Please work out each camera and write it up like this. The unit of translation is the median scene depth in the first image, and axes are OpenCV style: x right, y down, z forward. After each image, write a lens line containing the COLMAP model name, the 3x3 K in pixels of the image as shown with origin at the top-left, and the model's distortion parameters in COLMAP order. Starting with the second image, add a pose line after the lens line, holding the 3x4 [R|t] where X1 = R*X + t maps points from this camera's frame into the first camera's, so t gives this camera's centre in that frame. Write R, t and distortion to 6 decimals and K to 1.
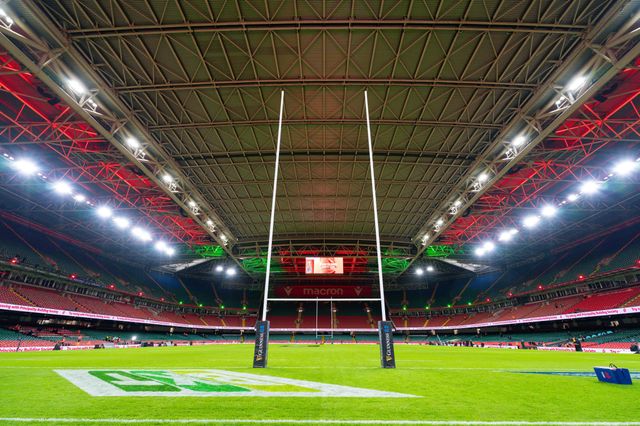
lens RADIAL K [[284.7, 0, 320.0], [0, 284.7, 213.0], [0, 0, 1]] dist [-0.011932, -0.000029]
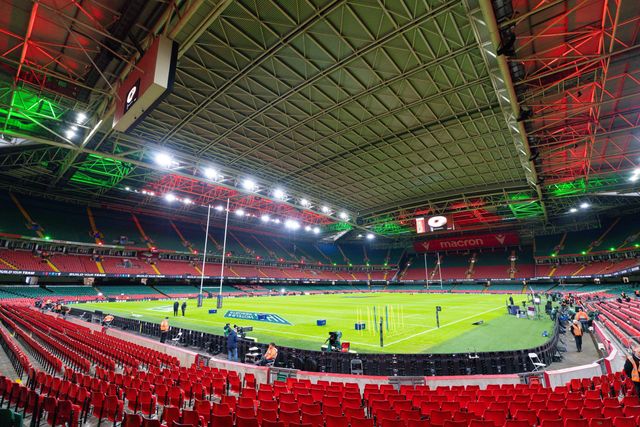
lens RADIAL K [[283.1, 0, 320.0], [0, 283.1, 213.5], [0, 0, 1]] dist [0.001021, 0.000053]
pose [[0.771129, -0.164722, -0.615002, 0.340928], [0.266332, 0.960833, 0.076595, -0.045854], [0.578297, -0.222859, 0.784797, -0.069148]]
